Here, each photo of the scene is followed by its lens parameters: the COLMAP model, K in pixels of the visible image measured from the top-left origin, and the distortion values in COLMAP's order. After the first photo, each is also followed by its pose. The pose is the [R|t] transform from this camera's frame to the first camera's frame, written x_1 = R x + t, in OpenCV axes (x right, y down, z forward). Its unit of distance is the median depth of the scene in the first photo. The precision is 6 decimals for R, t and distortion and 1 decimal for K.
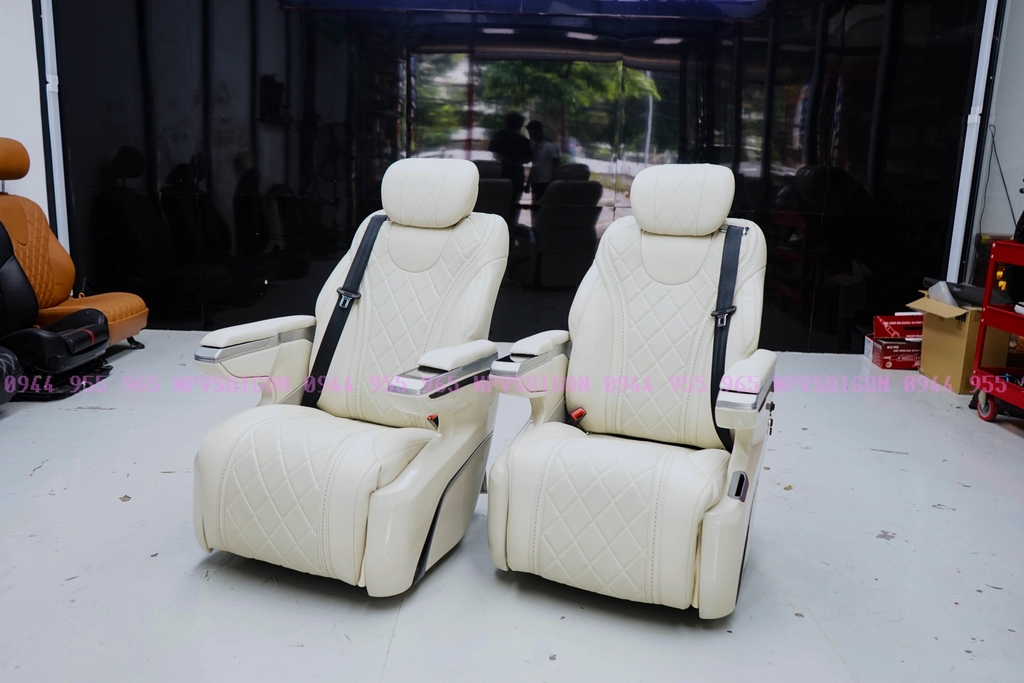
lens RADIAL K [[802.6, 0, 512.0], [0, 802.6, 341.5], [0, 0, 1]] dist [-0.032597, 0.192099]
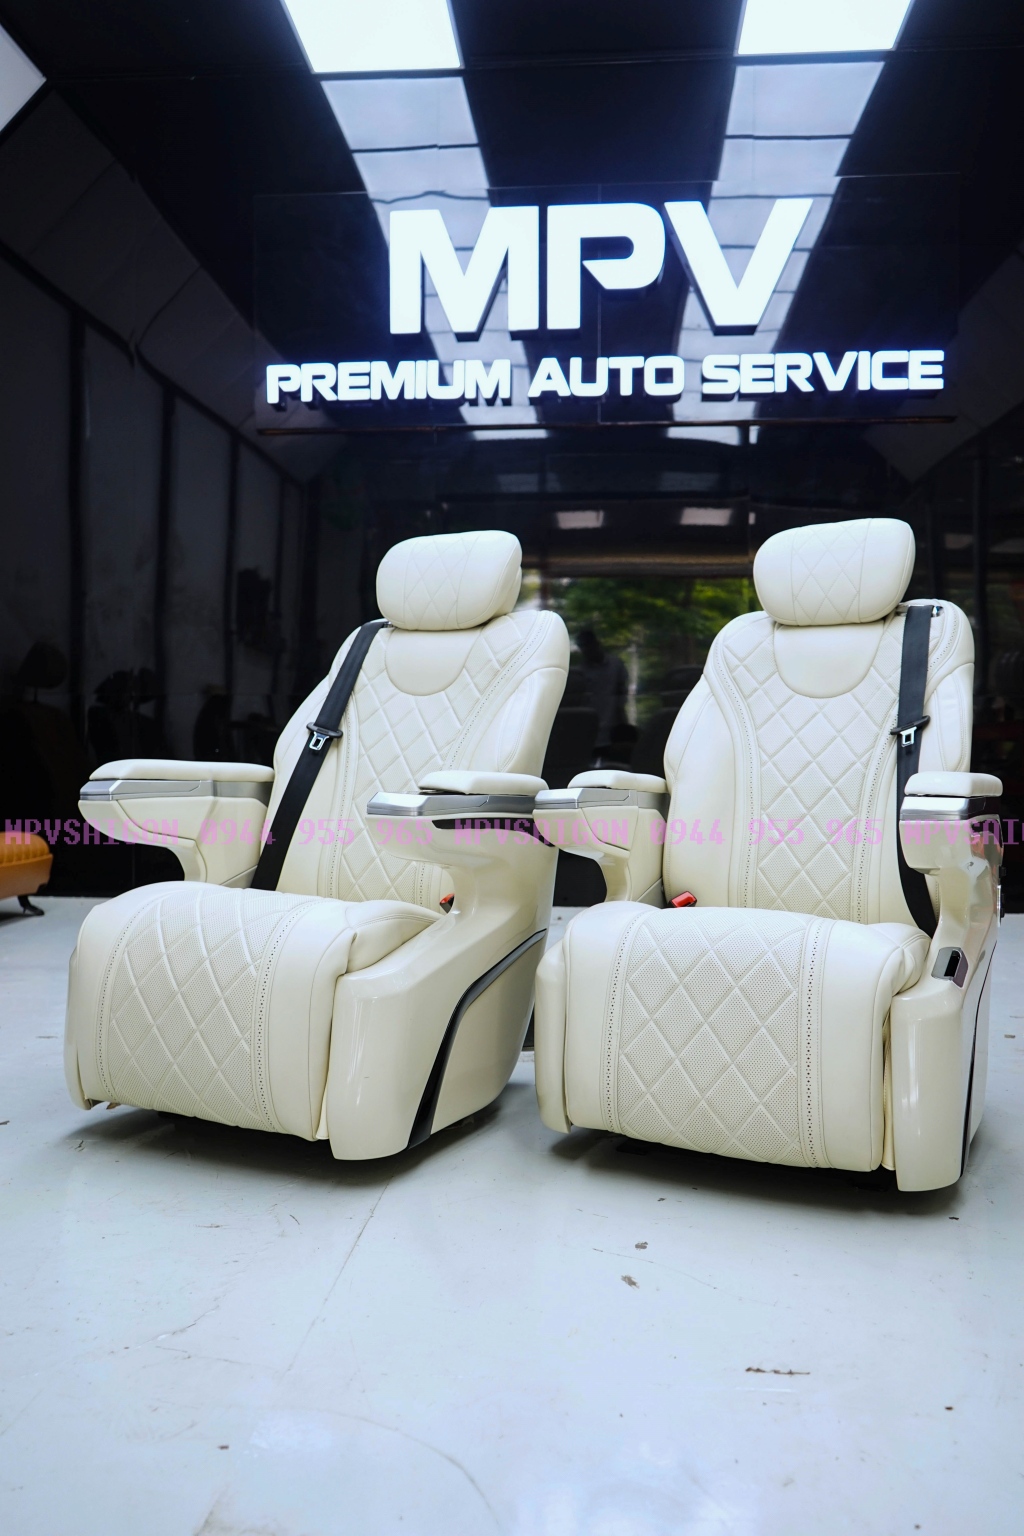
lens RADIAL K [[1203.9, 0, 528.2], [0, 1203.9, 770.9], [0, 0, 1]] dist [-0.032597, 0.192099]
pose [[0.997208, -0.028755, -0.068912, 0.029594], [0.015542, 0.982597, -0.185097, 0.163385], [0.073035, 0.183510, 0.980301, 0.061716]]
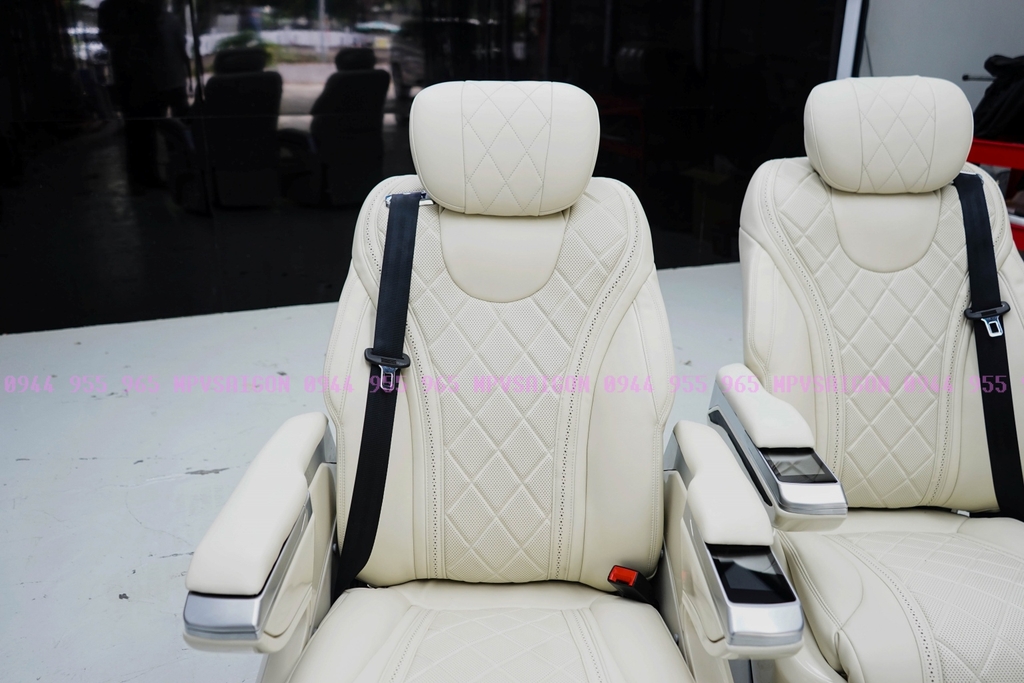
lens RADIAL K [[825.8, 0, 512.3], [0, 825.8, 344.1], [0, 0, 1]] dist [-0.012169, -0.003753]
pose [[0.928935, -0.147361, 0.339655, -0.323365], [0.098480, 0.982676, 0.157003, -0.152151], [-0.356907, -0.112396, 0.927354, 0.502657]]
